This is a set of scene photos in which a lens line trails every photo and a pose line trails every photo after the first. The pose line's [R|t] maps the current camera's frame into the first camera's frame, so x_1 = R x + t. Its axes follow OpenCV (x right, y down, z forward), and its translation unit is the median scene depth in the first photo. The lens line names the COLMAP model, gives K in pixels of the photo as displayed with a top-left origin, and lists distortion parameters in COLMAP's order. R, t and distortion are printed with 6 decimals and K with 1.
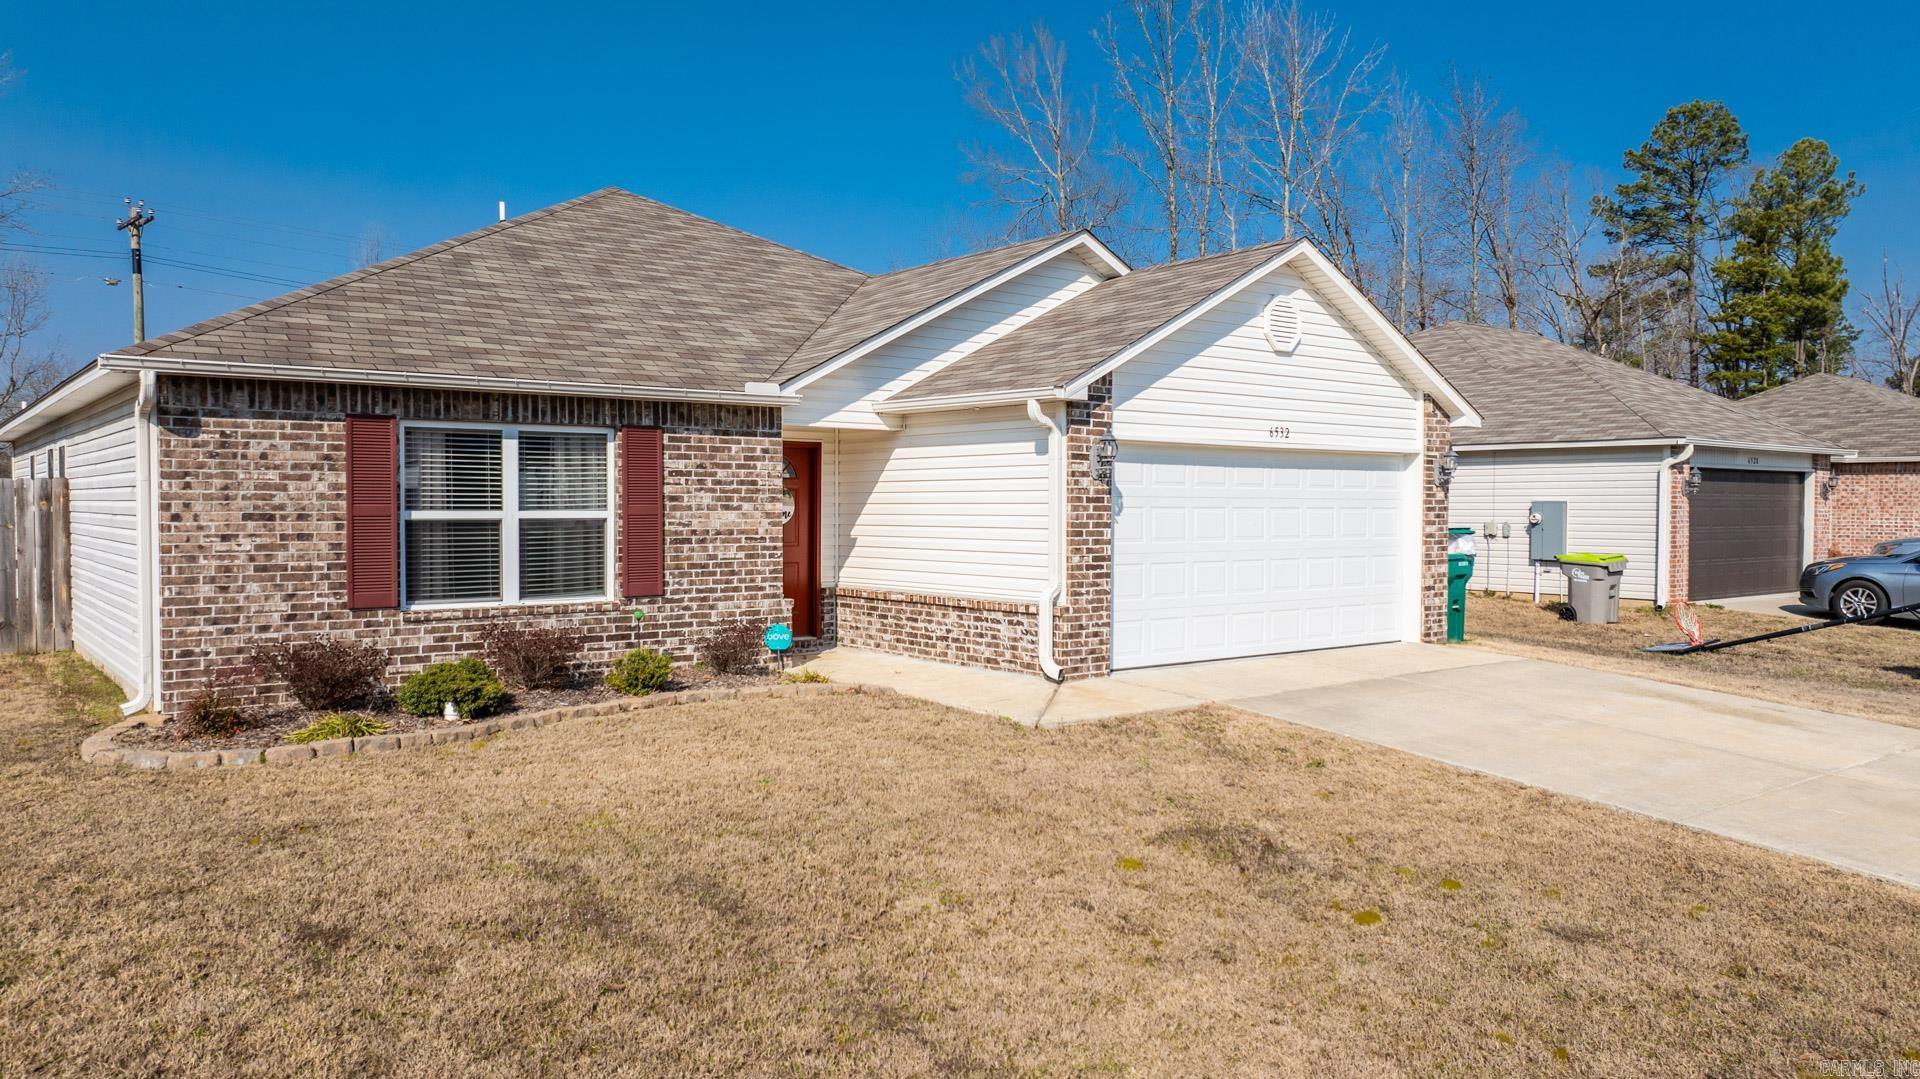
lens RADIAL K [[1353.8, 0, 958.4], [0, 1353.8, 536.9], [0, 0, 1]] dist [-0.028412, 0.009278]
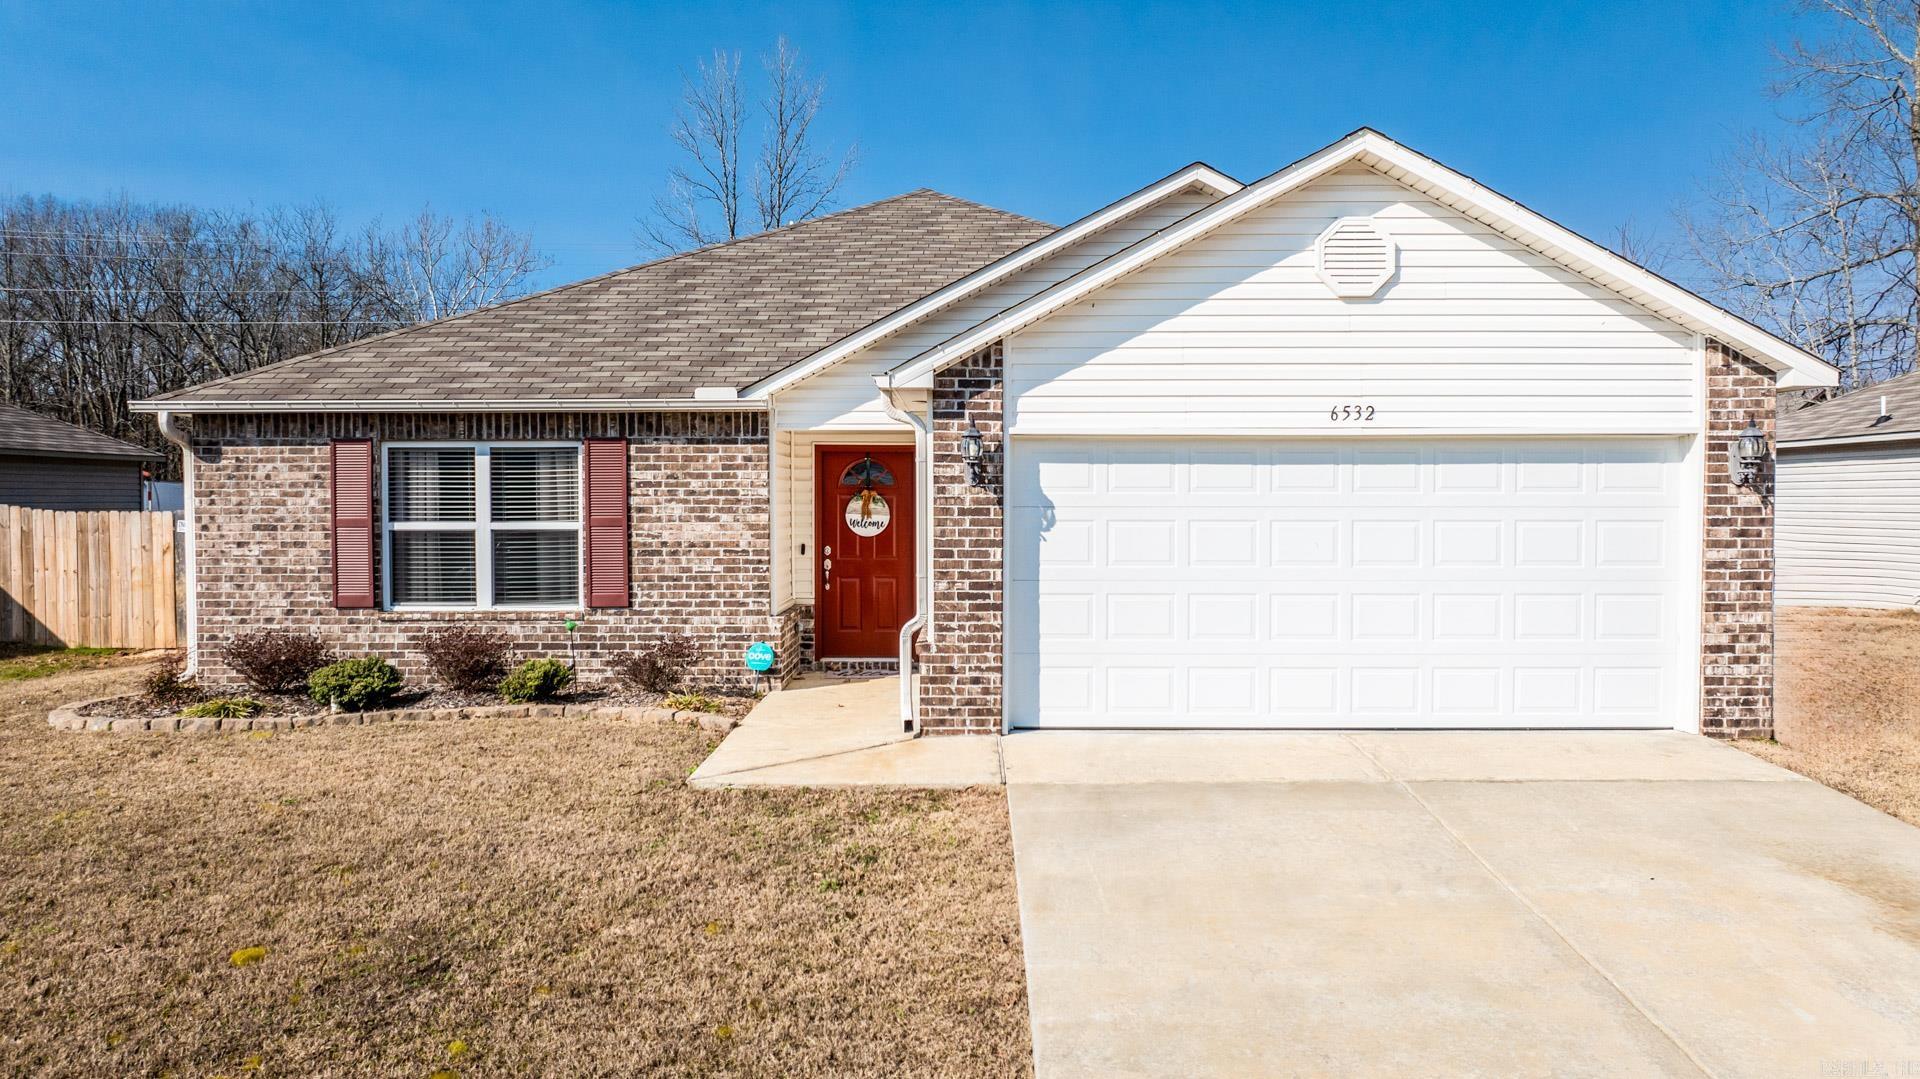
lens RADIAL K [[1353.8, 0, 957.3], [0, 1353.8, 541.0], [0, 0, 1]] dist [-0.028412, 0.009278]
pose [[0.777590, 0.014681, -0.628601, 0.595694], [-0.011448, 0.999892, 0.009191, -0.017455], [0.628668, 0.000050, 0.777674, 0.376674]]
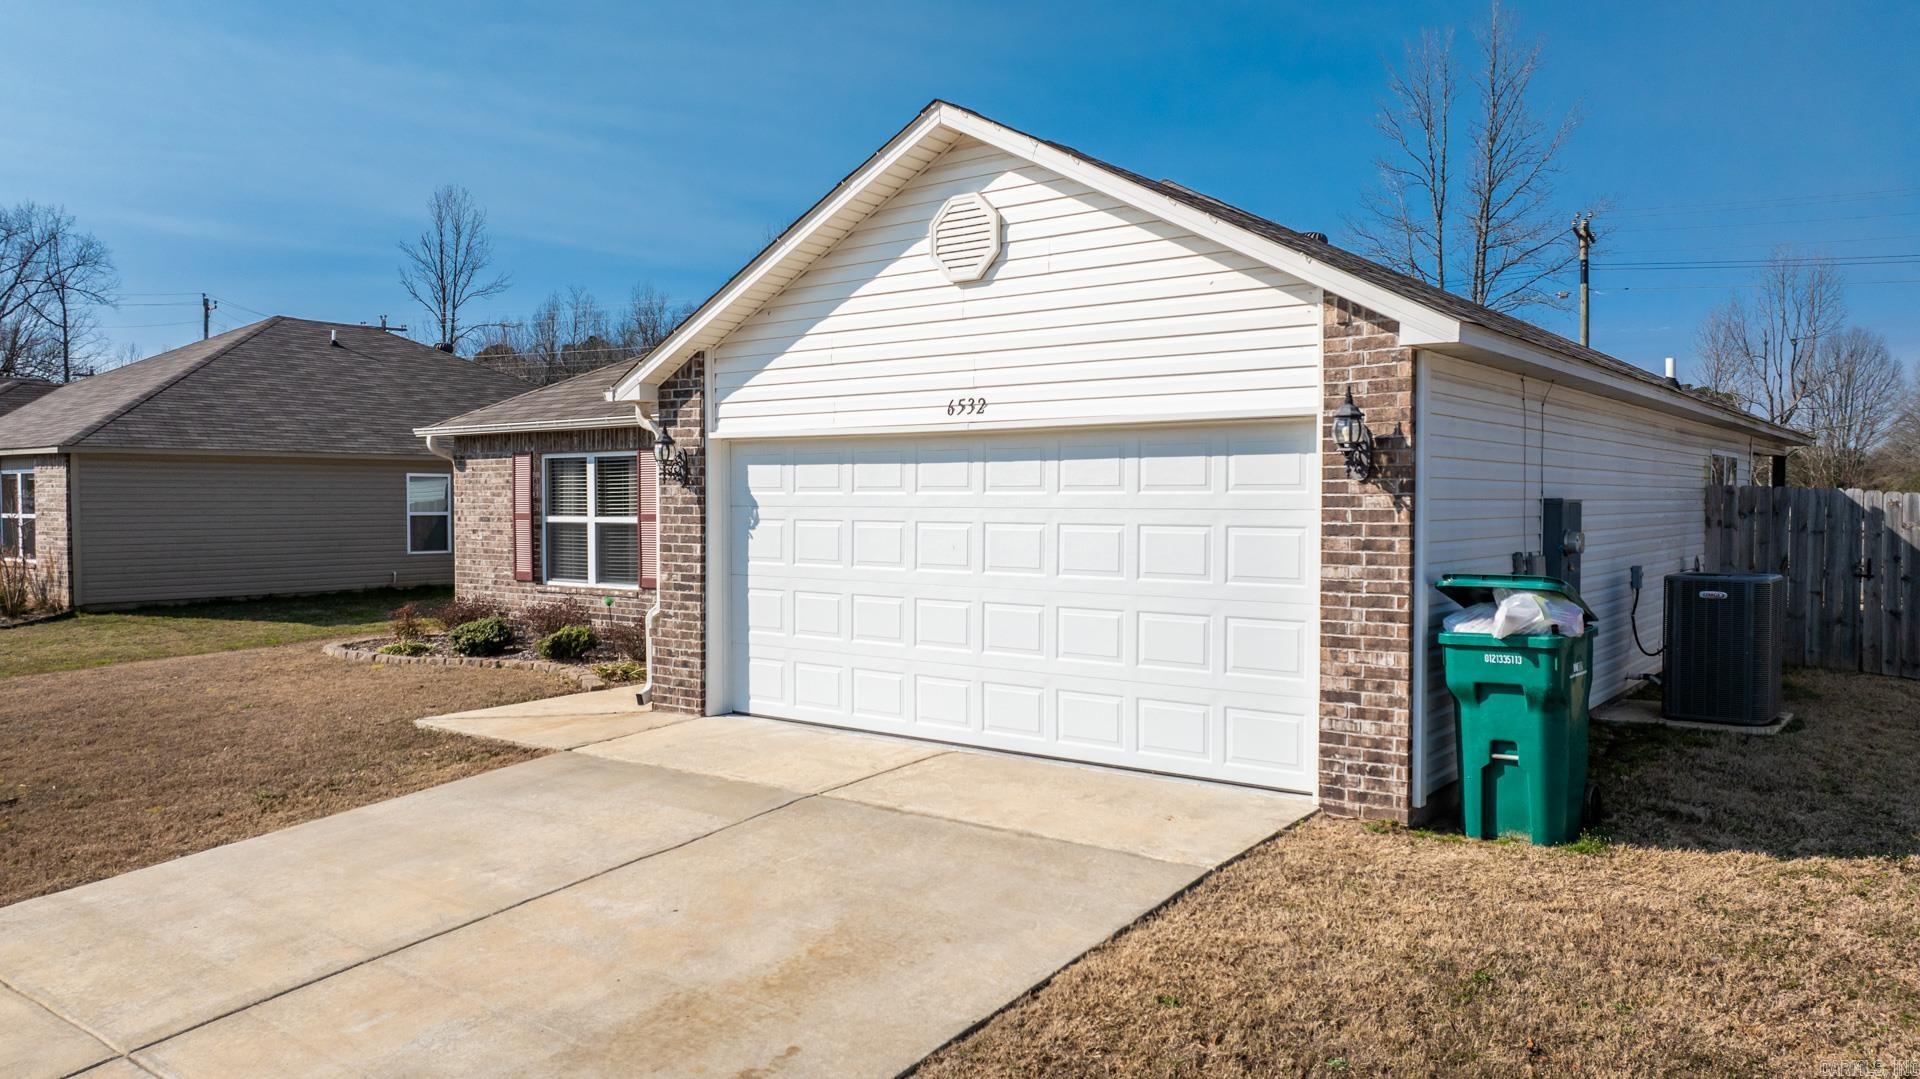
lens RADIAL K [[1353.8, 0, 962.0], [0, 1353.8, 533.8], [0, 0, 1]] dist [-0.028412, 0.009278]
pose [[0.241901, 0.021777, -0.970056, 0.996285], [-0.022562, 0.999604, 0.016814, -0.031170], [0.970039, 0.017820, 0.242297, 0.966564]]
